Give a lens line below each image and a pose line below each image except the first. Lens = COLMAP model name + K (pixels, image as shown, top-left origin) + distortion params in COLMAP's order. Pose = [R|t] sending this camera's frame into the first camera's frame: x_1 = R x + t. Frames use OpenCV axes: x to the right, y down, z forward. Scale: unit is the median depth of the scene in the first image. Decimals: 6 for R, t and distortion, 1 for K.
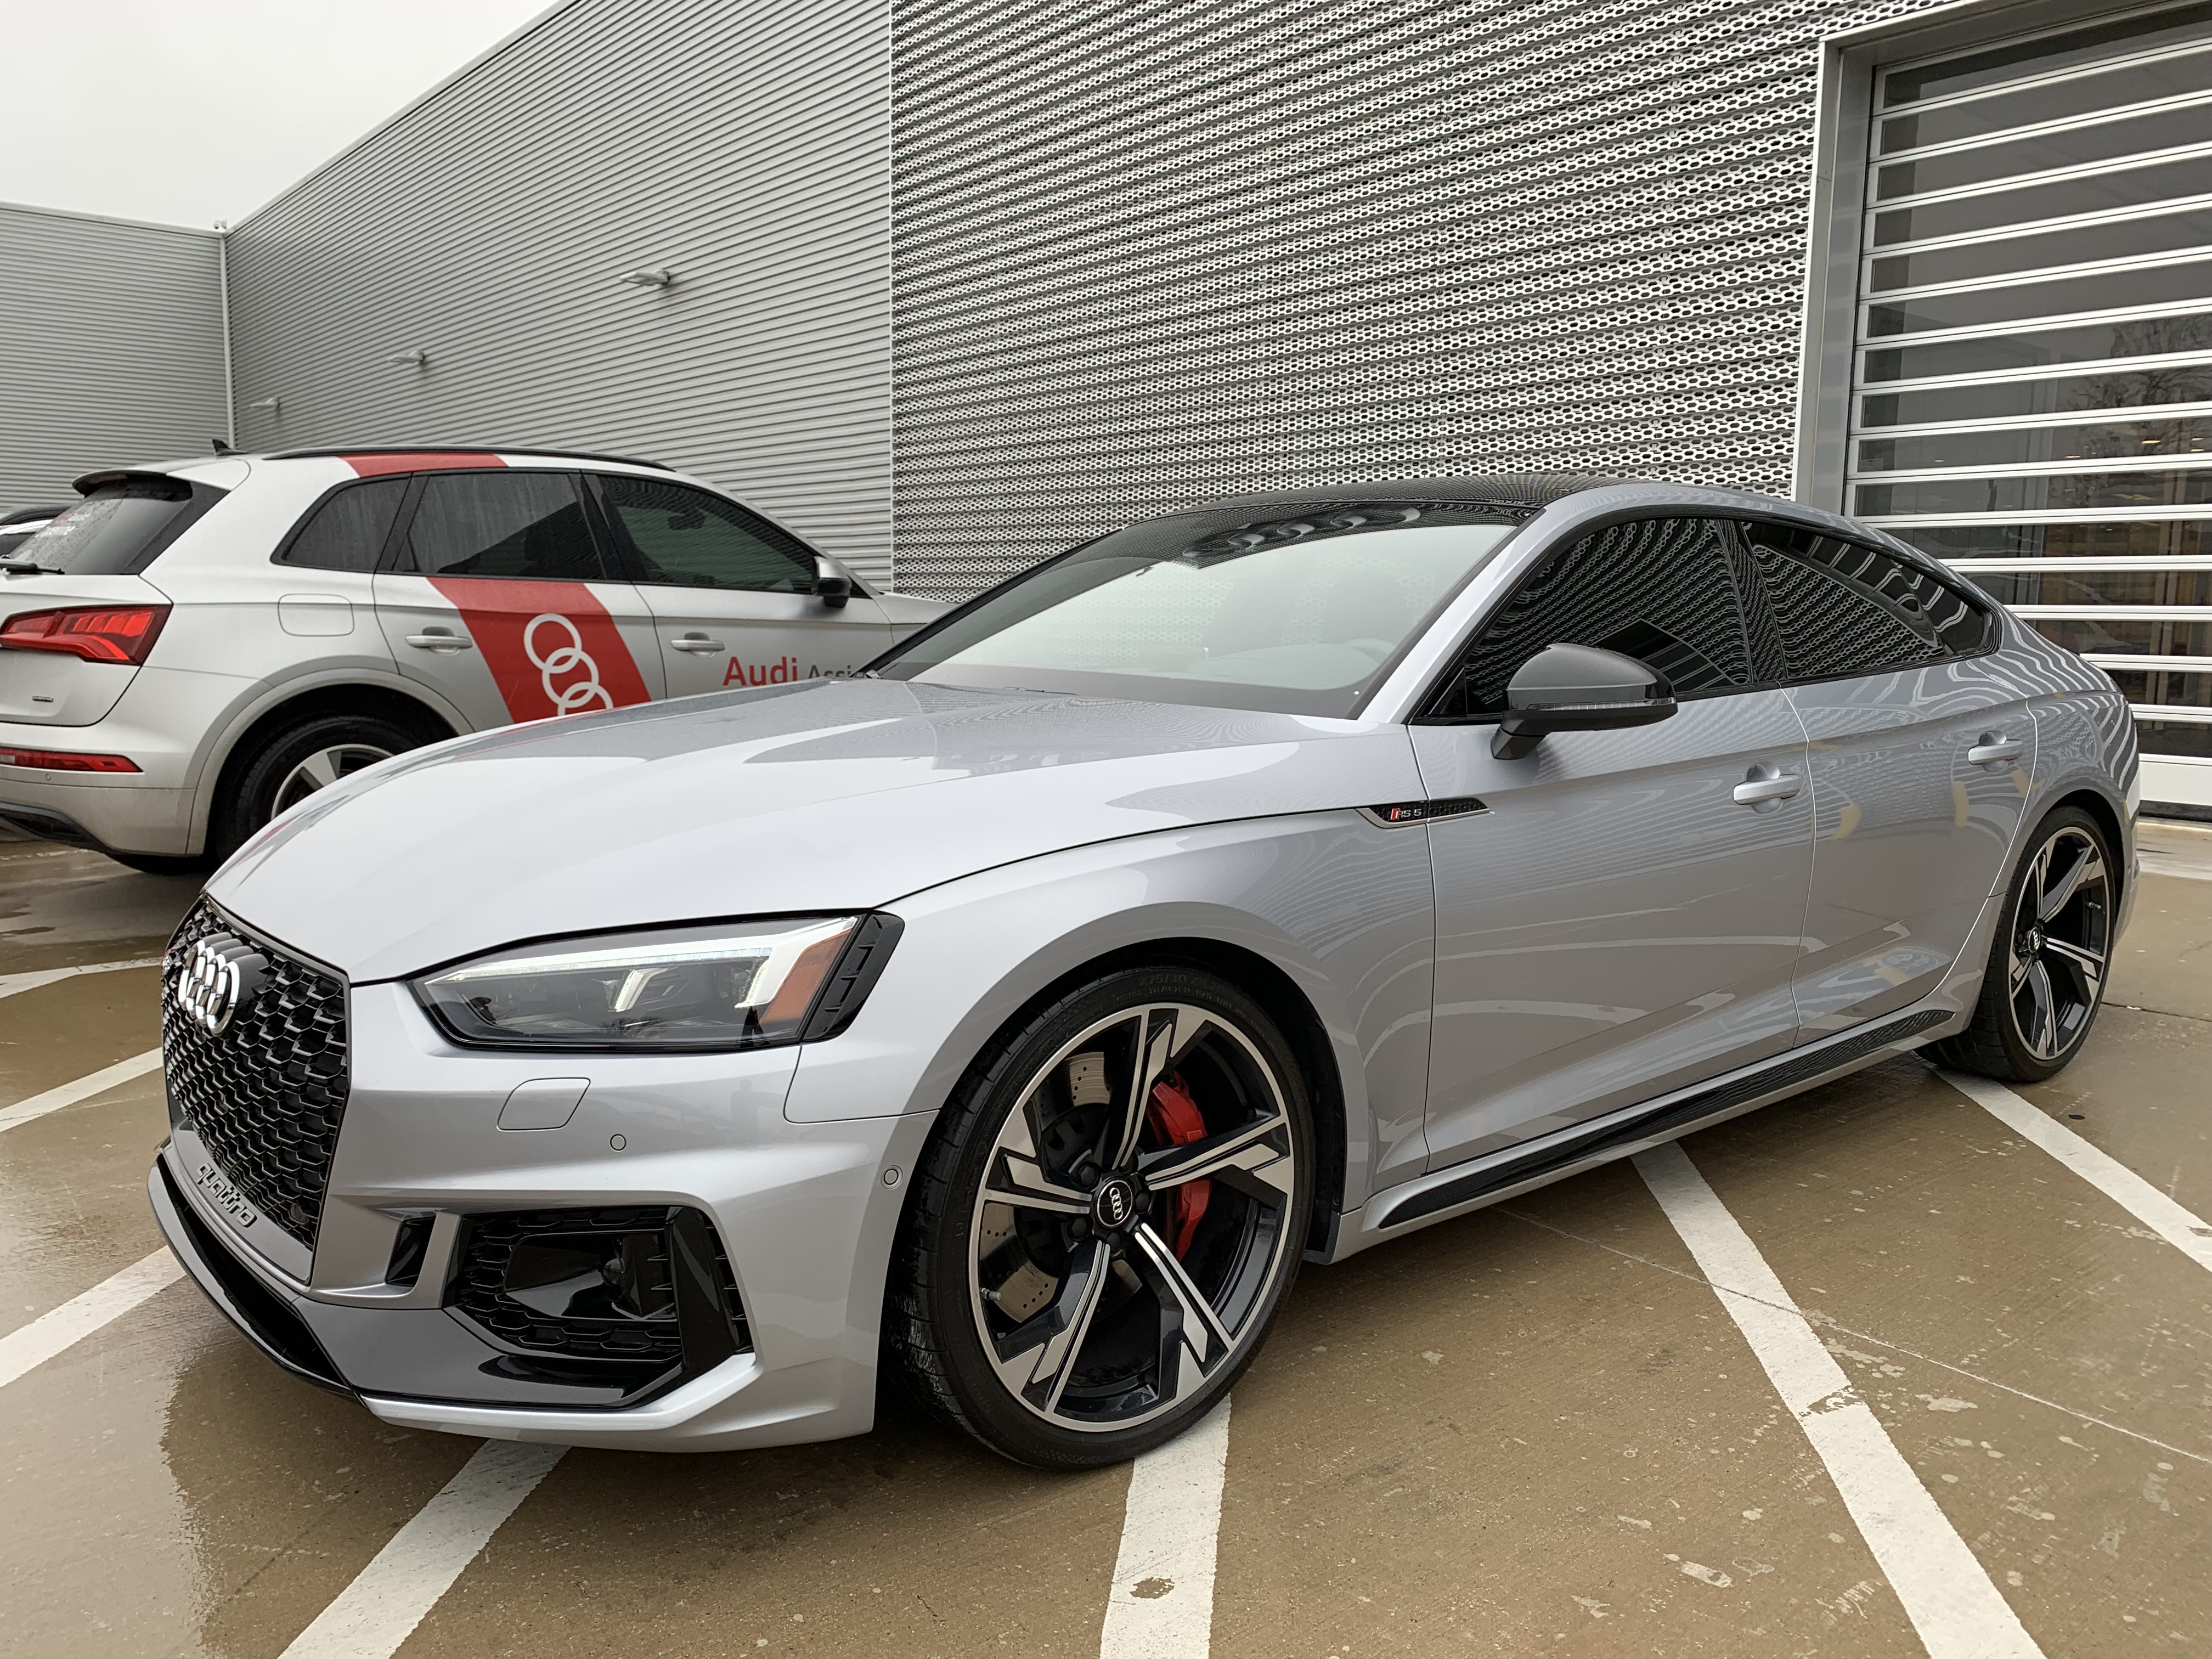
lens RADIAL K [[1694.1, 0, 1116.7], [0, 1694.1, 830.8], [0, 0, 1]] dist [0.004725, 0.003353]
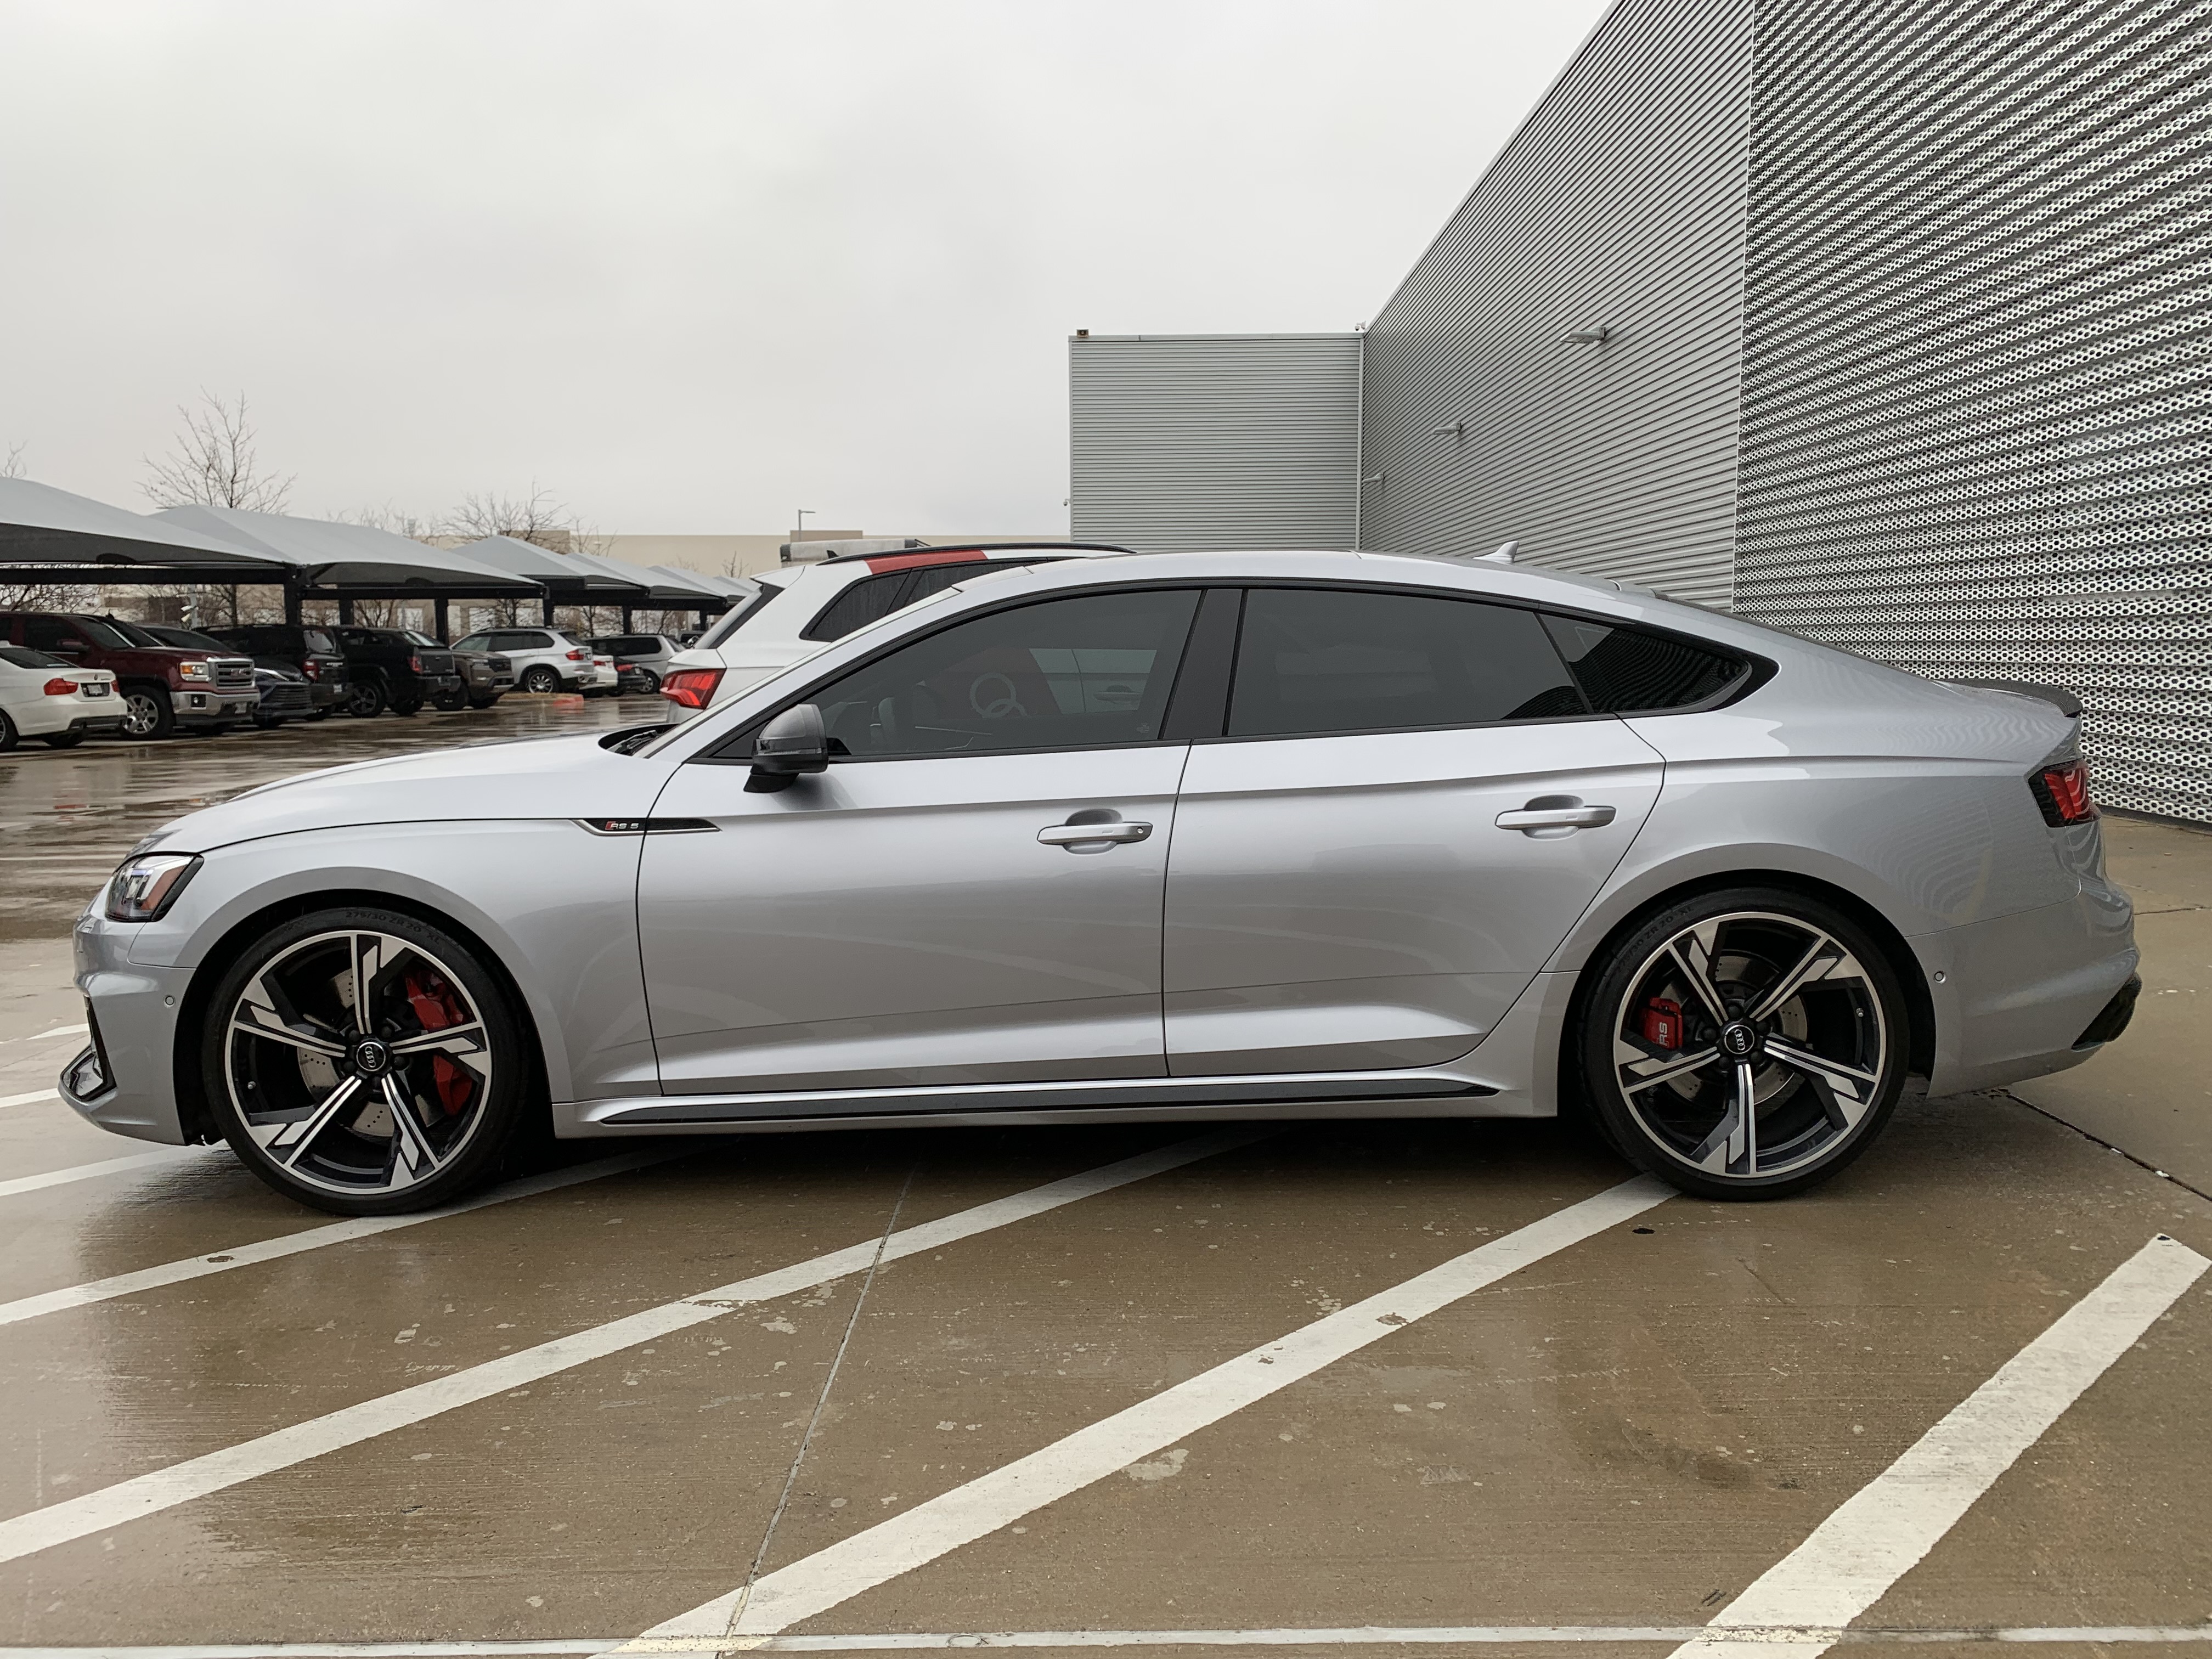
lens RADIAL K [[1658.5, 0, 1111.2], [0, 1658.5, 901.6], [0, 0, 1]] dist [0.080487, -0.148834]
pose [[0.766485, 0.080986, -0.637136, 1.348834], [-0.069133, 0.996658, 0.043518, -0.036003], [0.638531, 0.010691, 0.769522, 0.208822]]
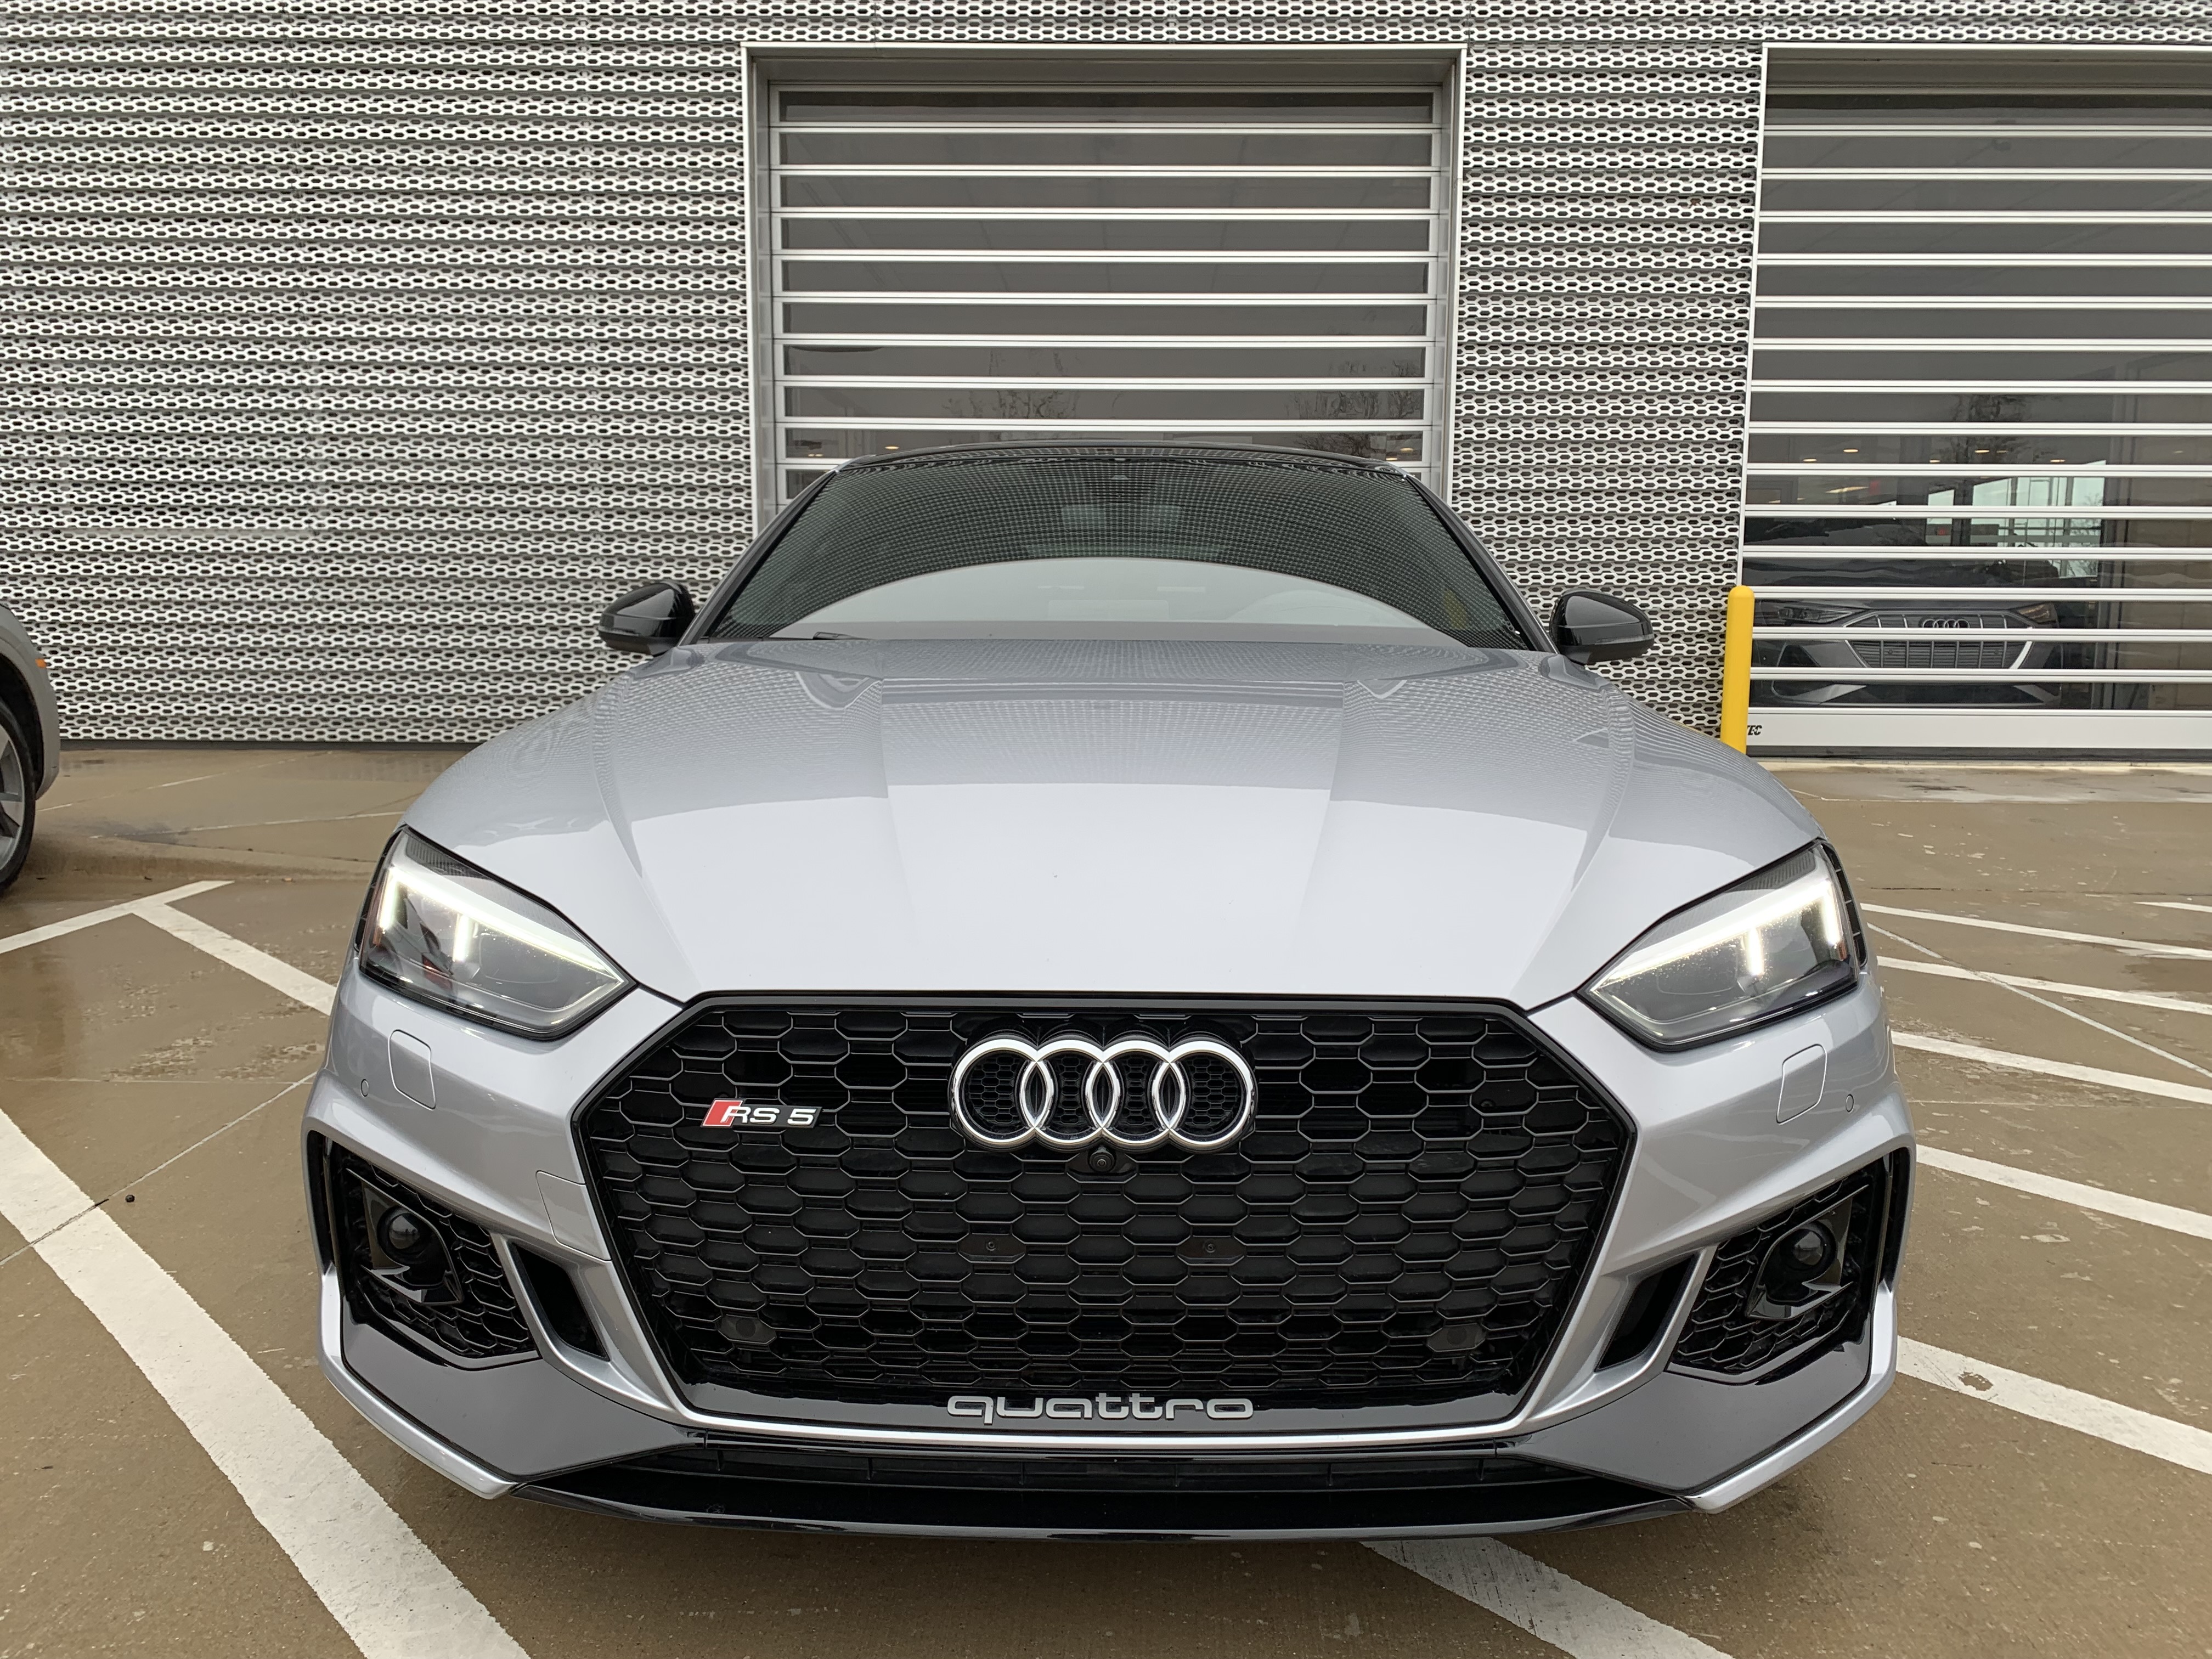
lens RADIAL K [[1694.1, 0, 1116.7], [0, 1694.1, 830.8], [0, 0, 1]] dist [0.004725, 0.003353]
pose [[0.642946, -0.108840, 0.758139, -0.929415], [0.104640, 0.993053, 0.053824, -0.043010], [-0.758730, 0.044725, 0.649868, 0.516867]]
